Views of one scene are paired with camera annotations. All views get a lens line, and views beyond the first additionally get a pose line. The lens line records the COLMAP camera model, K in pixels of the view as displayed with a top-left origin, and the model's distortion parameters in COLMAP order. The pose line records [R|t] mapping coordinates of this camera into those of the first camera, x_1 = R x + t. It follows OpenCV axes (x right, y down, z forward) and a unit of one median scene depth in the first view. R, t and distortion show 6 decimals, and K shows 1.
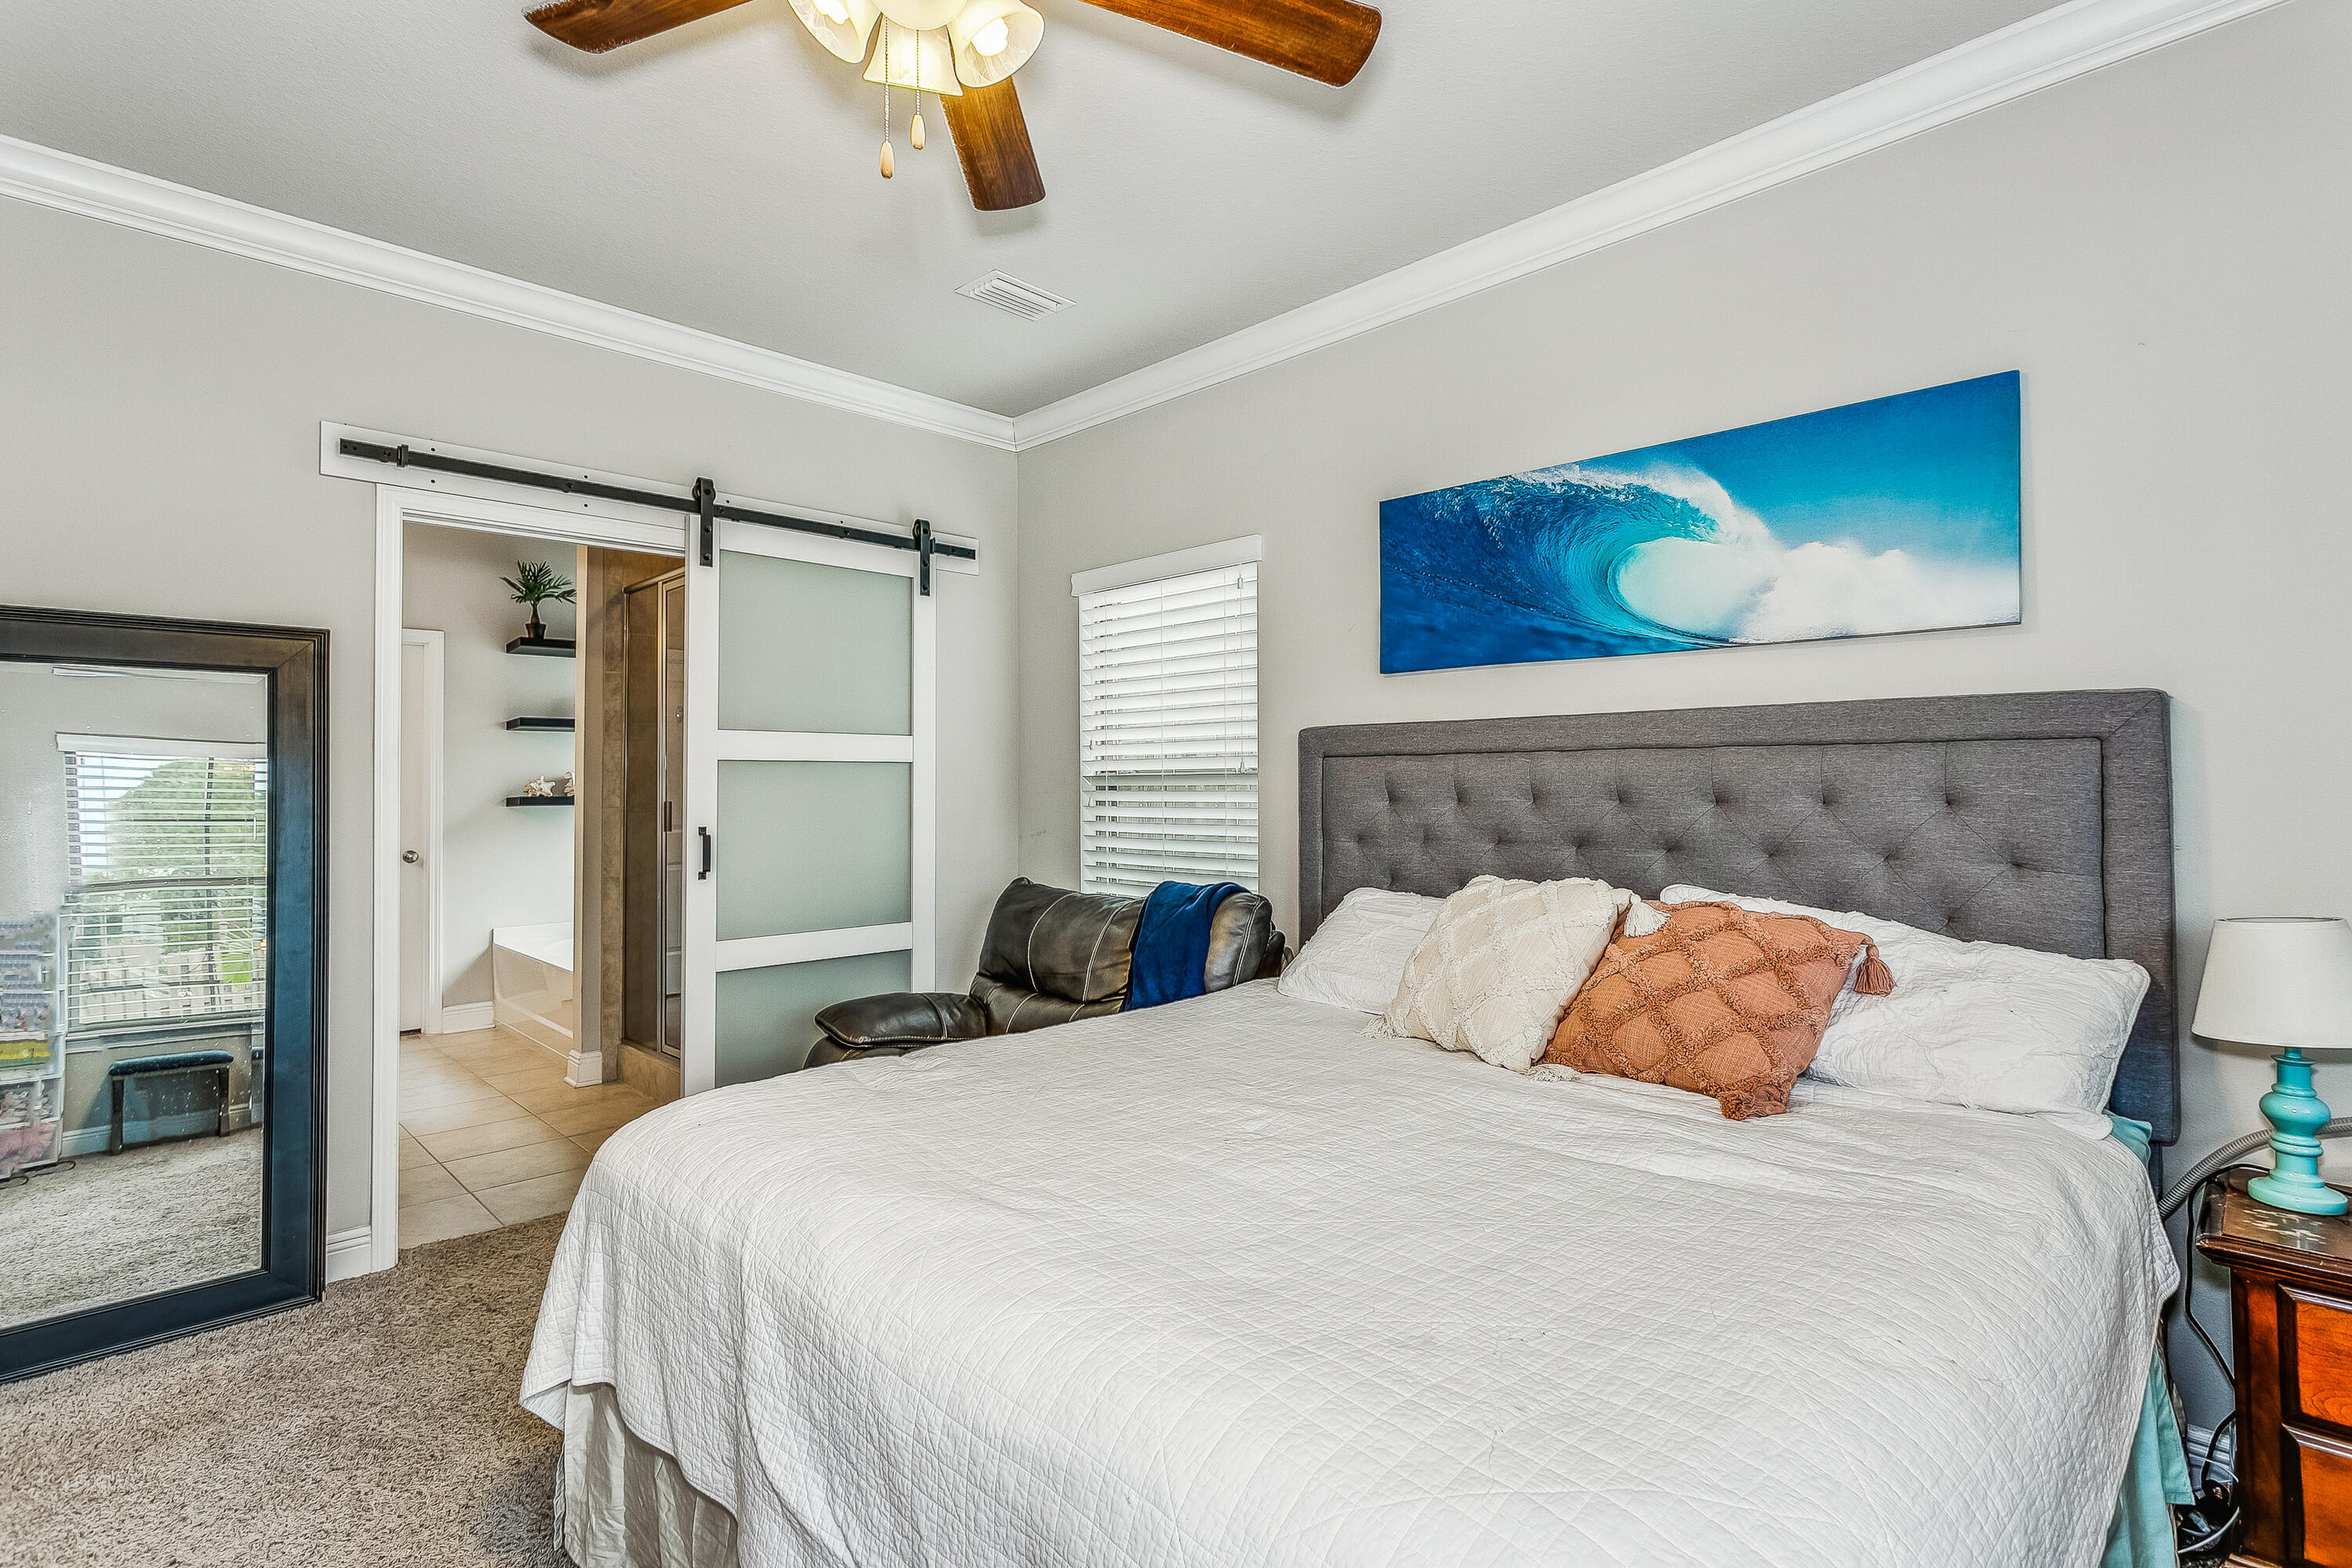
lens RADIAL K [[1119.2, 0, 1174.4], [0, 1119.2, 776.6], [0, 0, 1]] dist [-0.003438, 0.002873]
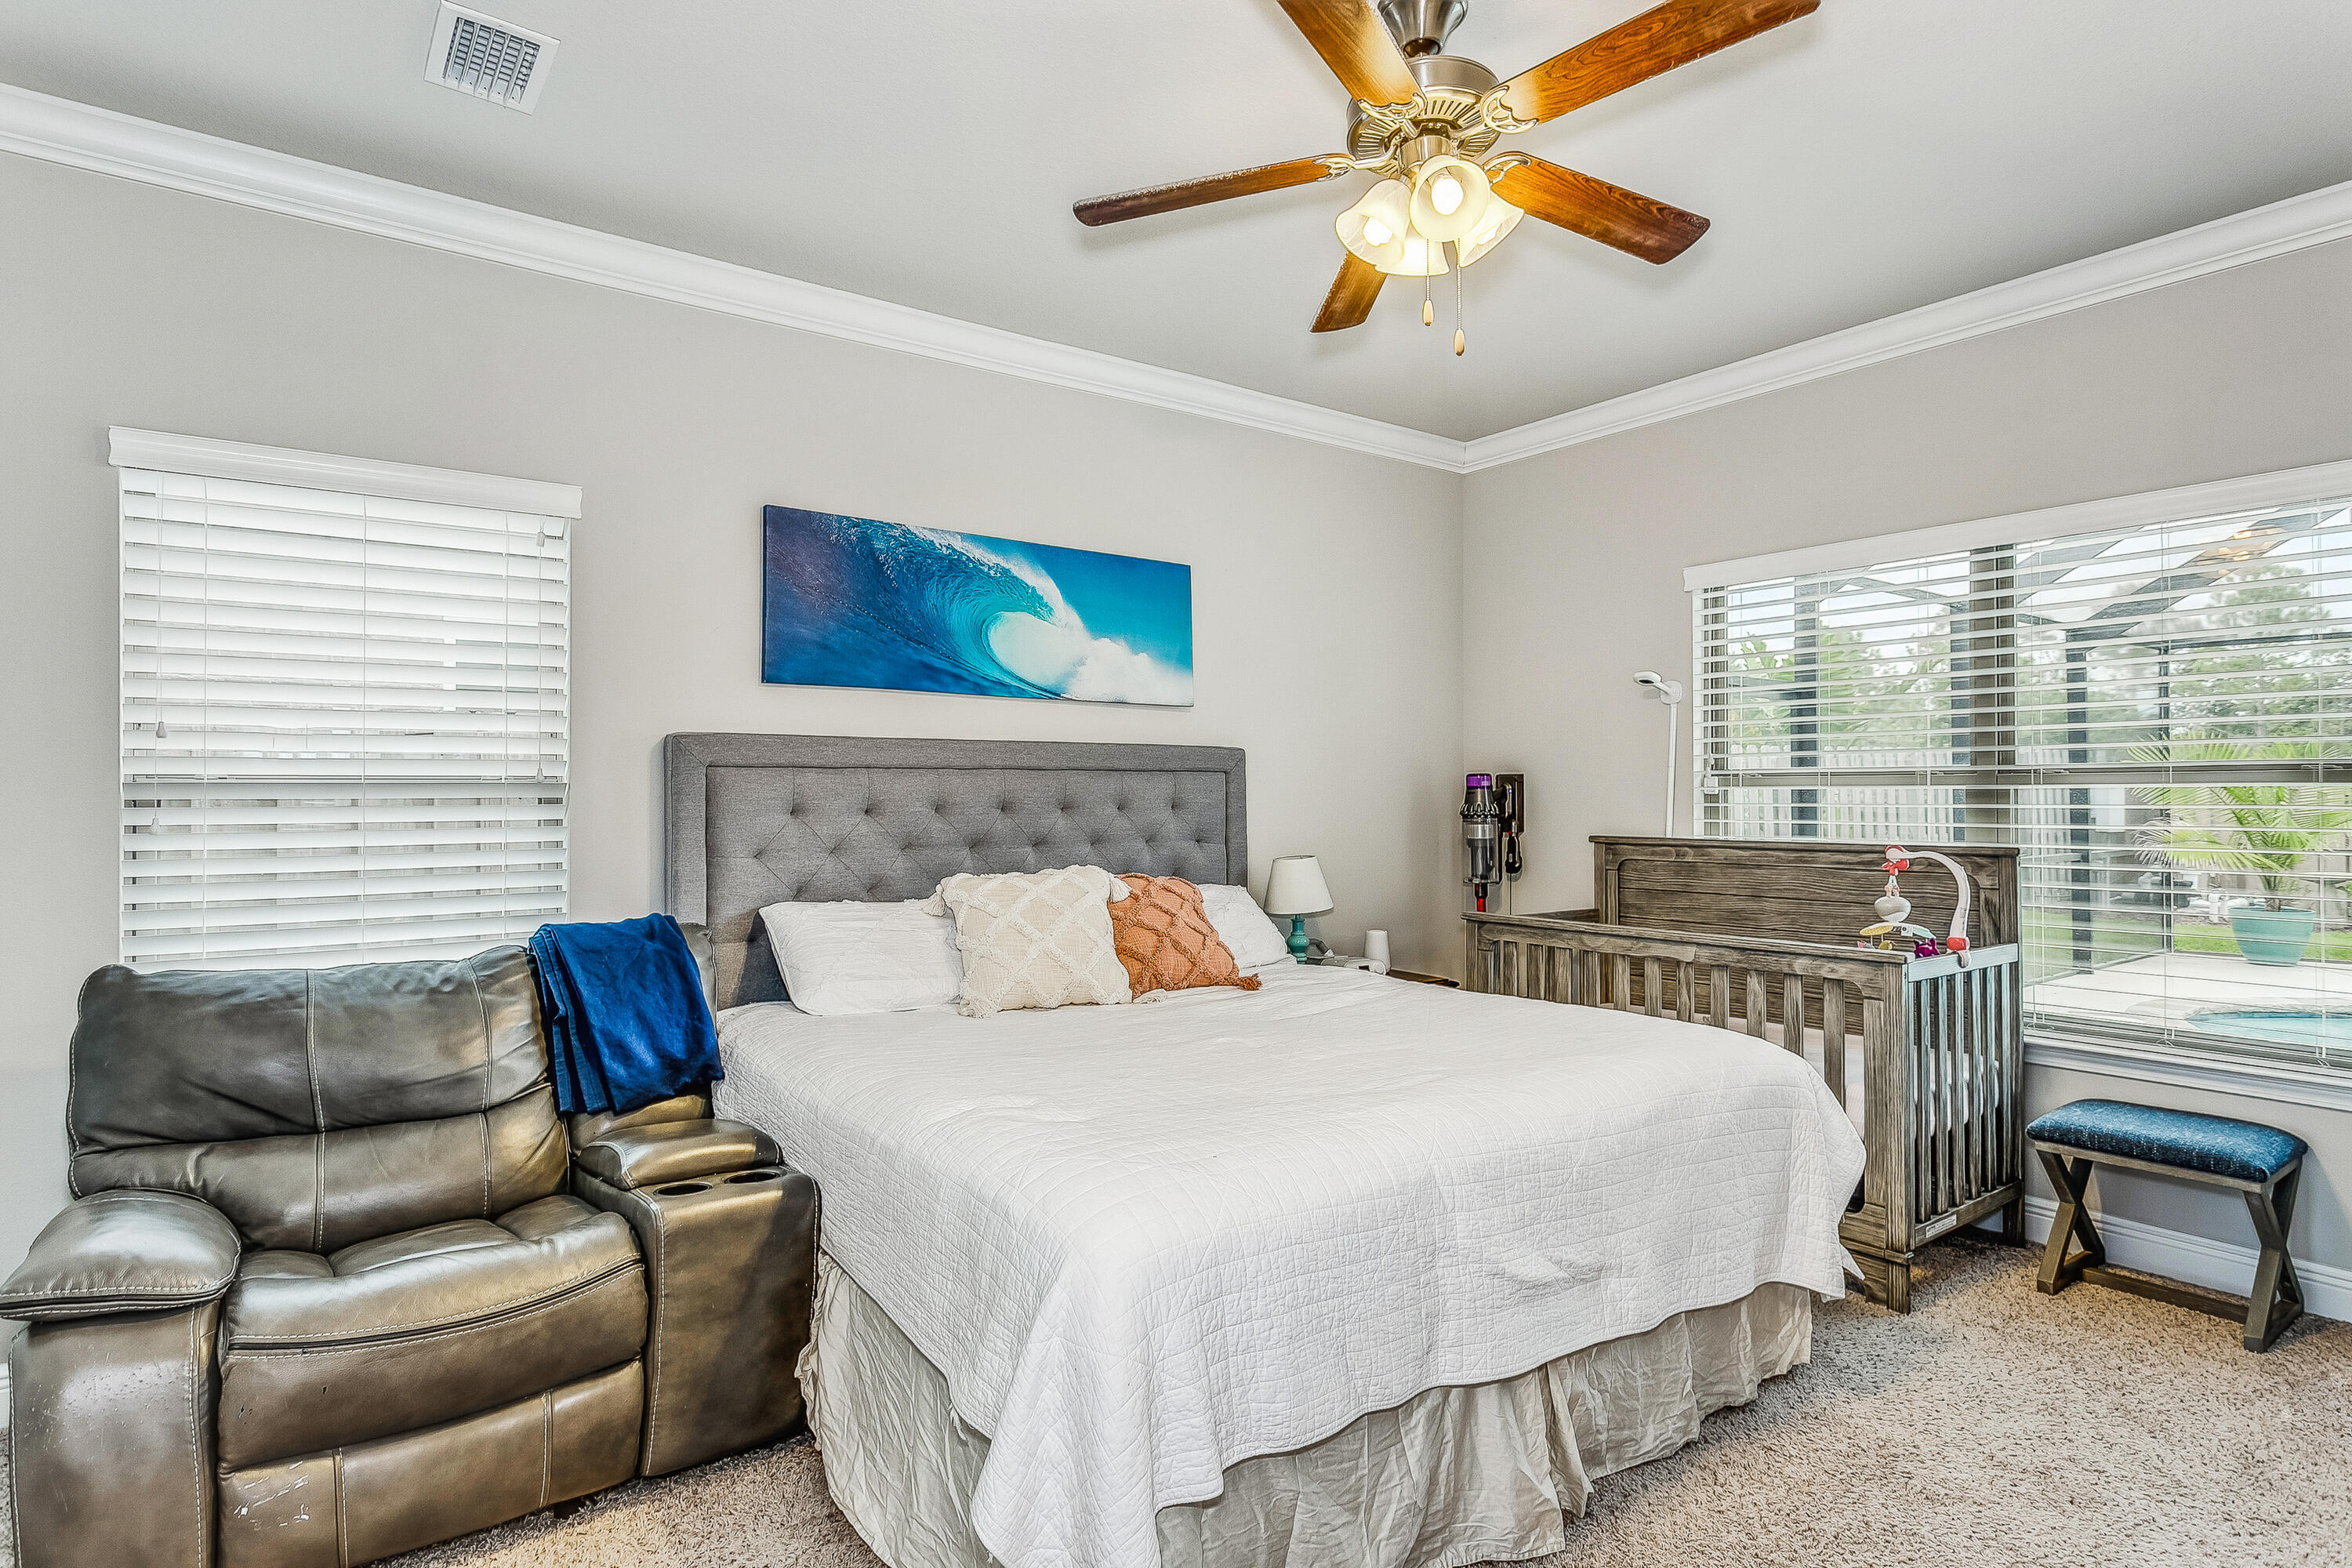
lens RADIAL K [[1217.2, 0, 1173.7], [0, 1217.2, 789.1], [0, 0, 1]] dist [-0.003895, 0.001689]
pose [[0.165055, 0.004258, 0.986275, -0.910455], [-0.006943, 0.999971, -0.003156, 0.001391], [-0.986260, -0.006326, 0.165080, 0.545933]]
